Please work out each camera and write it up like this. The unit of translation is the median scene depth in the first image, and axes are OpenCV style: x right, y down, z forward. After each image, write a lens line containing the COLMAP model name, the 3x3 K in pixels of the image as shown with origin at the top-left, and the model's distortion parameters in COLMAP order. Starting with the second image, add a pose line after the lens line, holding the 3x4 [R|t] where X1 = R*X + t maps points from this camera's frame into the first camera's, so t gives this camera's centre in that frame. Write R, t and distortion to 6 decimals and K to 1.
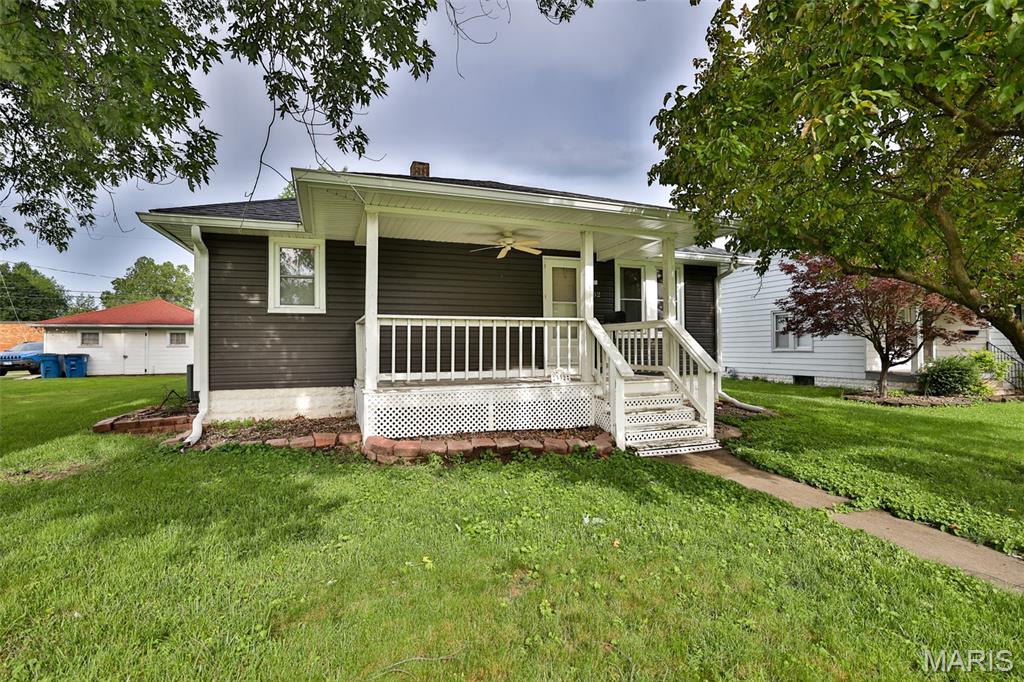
lens RADIAL K [[475.4, 0, 521.7], [0, 475.4, 343.4], [0, 0, 1]] dist [-0.035823, 0.013031]
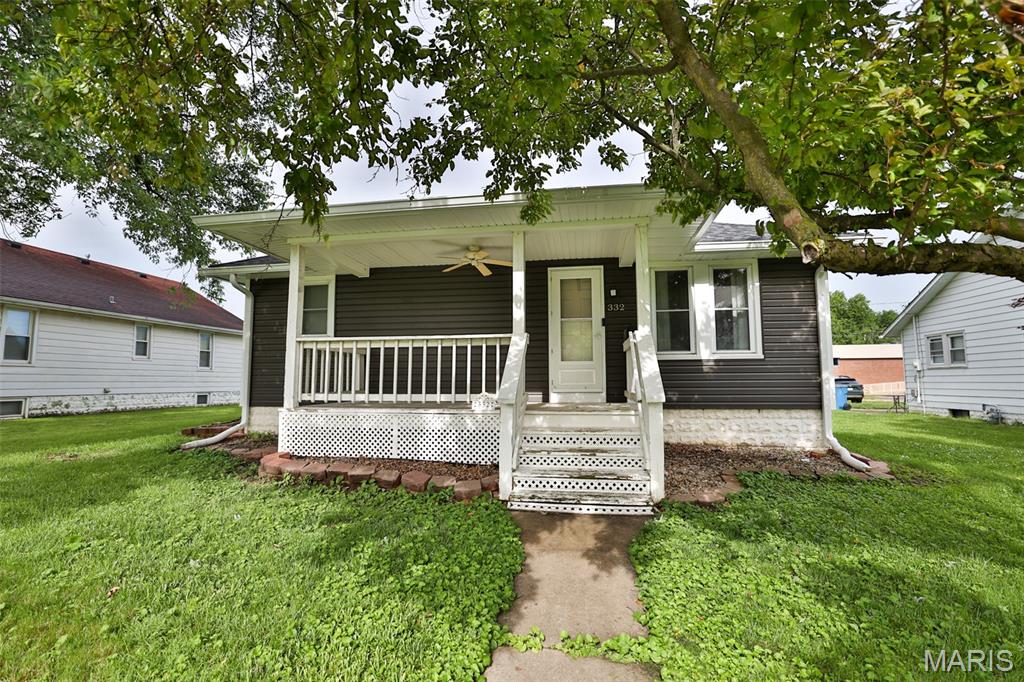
lens RADIAL K [[475.4, 0, 524.1], [0, 475.4, 339.1], [0, 0, 1]] dist [-0.035823, 0.013031]
pose [[0.864534, -0.039819, -0.500994, 0.588127], [0.001318, 0.997033, -0.076969, 0.021614], [0.502572, 0.065882, 0.862021, 0.294398]]
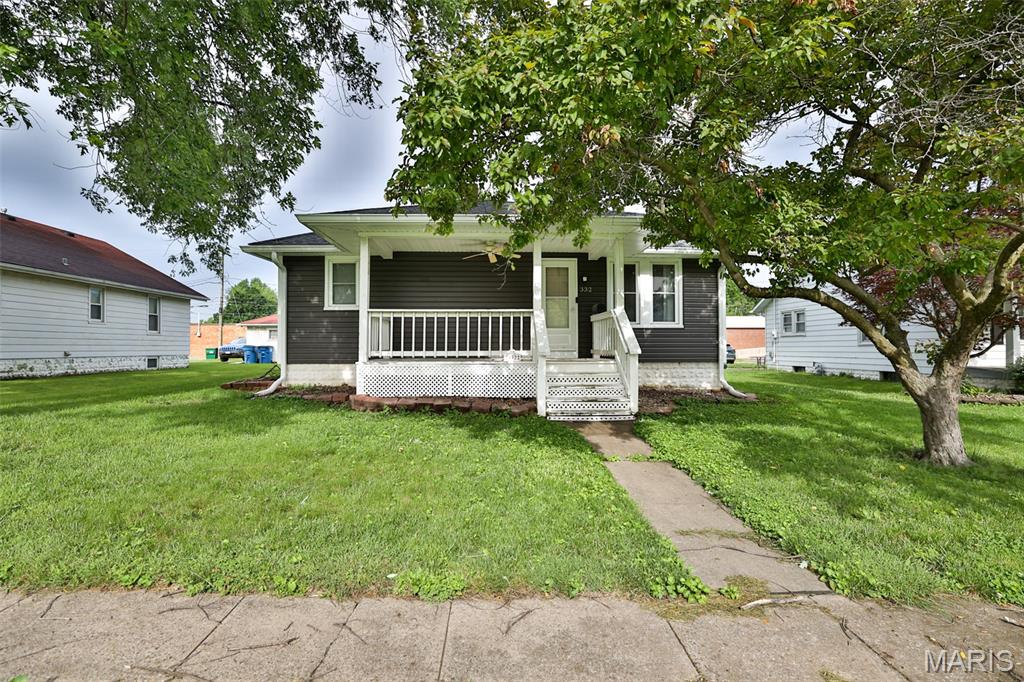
lens RADIAL K [[475.4, 0, 525.9], [0, 475.4, 338.0], [0, 0, 1]] dist [-0.035823, 0.013031]
pose [[0.951833, -0.001079, -0.306615, 0.504115], [-0.001671, 0.999961, -0.008704, 0.032424], [0.306612, 0.008797, 0.951794, -0.173747]]
